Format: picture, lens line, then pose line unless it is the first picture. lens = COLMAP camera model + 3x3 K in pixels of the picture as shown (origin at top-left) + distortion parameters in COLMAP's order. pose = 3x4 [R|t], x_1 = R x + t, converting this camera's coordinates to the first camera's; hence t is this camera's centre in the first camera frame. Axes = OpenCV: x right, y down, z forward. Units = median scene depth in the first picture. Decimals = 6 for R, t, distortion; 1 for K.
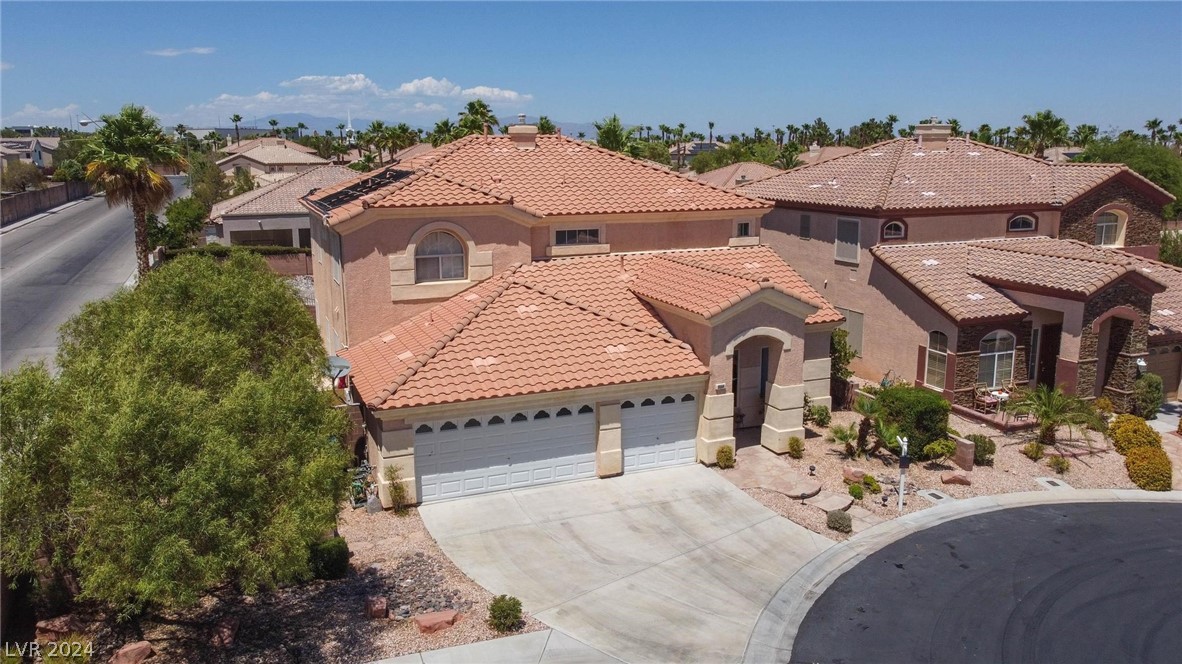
lens RADIAL K [[894.6, 0, 591.0], [0, 894.6, 332.0], [0, 0, 1]] dist [0.002095, 0.000079]
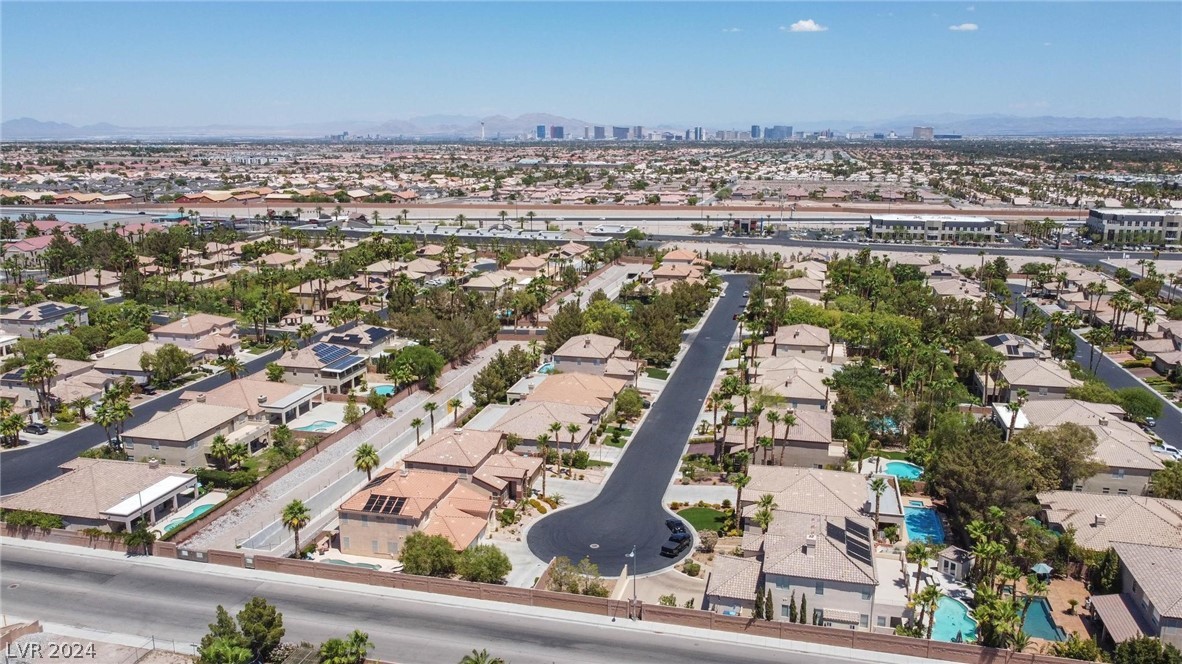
lens RADIAL K [[894.6, 0, 591.0], [0, 894.6, 332.0], [0, 0, 1]] dist [0.002095, 0.000079]
pose [[0.583012, -0.181772, 0.791868, -3.228093], [0.166289, 0.980715, 0.102691, -1.380066], [-0.795264, 0.071809, 0.601996, -2.519269]]
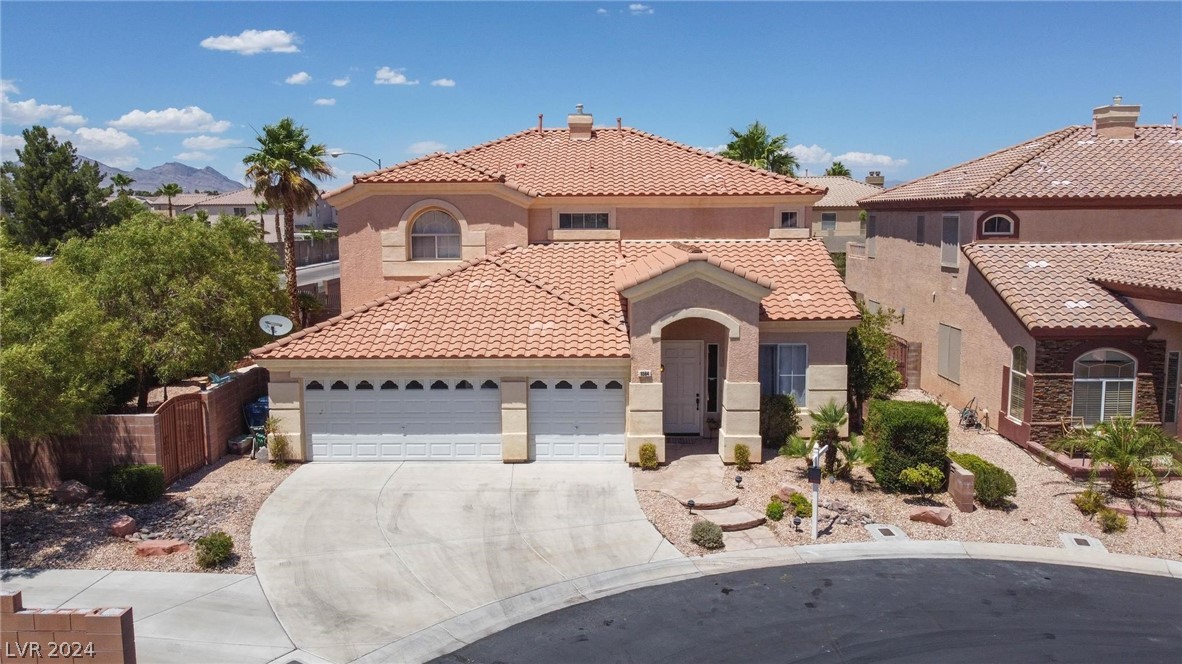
lens RADIAL K [[894.6, 0, 591.0], [0, 894.6, 332.0], [0, 0, 1]] dist [0.002095, 0.000079]
pose [[0.921634, 0.049593, -0.384879, 0.409642], [-0.077066, 0.995437, -0.056275, 0.070394], [0.380332, 0.081526, 0.921250, 0.170920]]
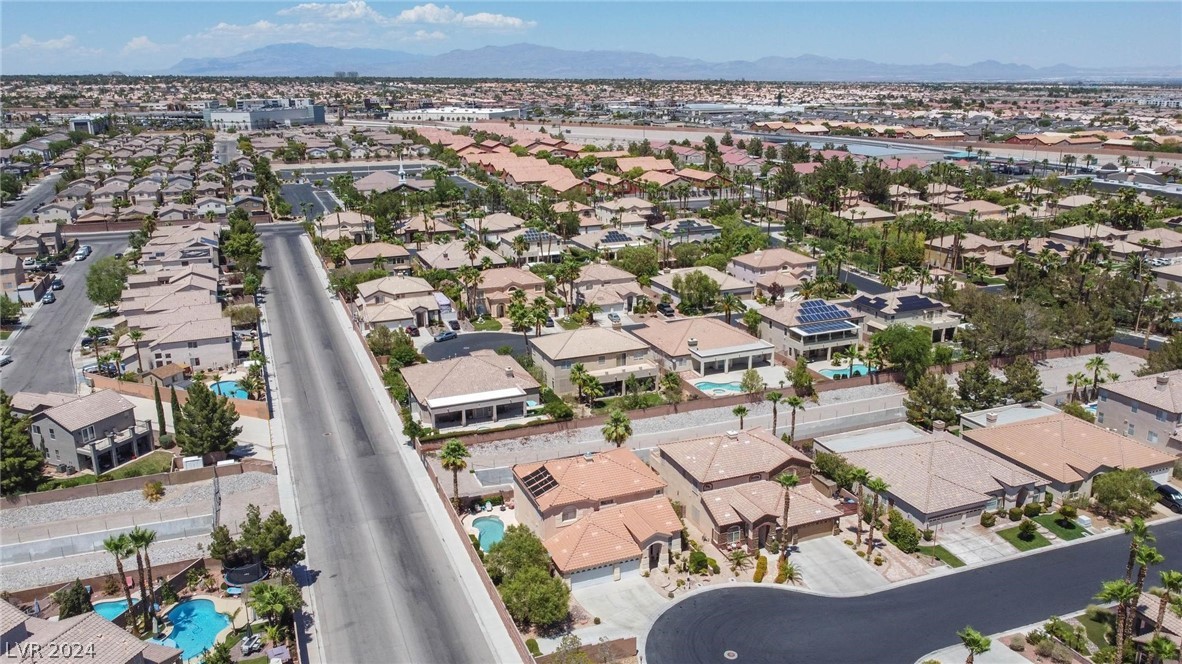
lens RADIAL K [[894.6, 0, 591.0], [0, 894.6, 332.0], [0, 0, 1]] dist [0.002095, 0.000079]
pose [[0.999938, -0.007256, -0.008392, -0.048900], [0.007873, 0.997077, 0.075999, -1.153986], [0.007816, -0.076060, 0.997073, -2.671878]]
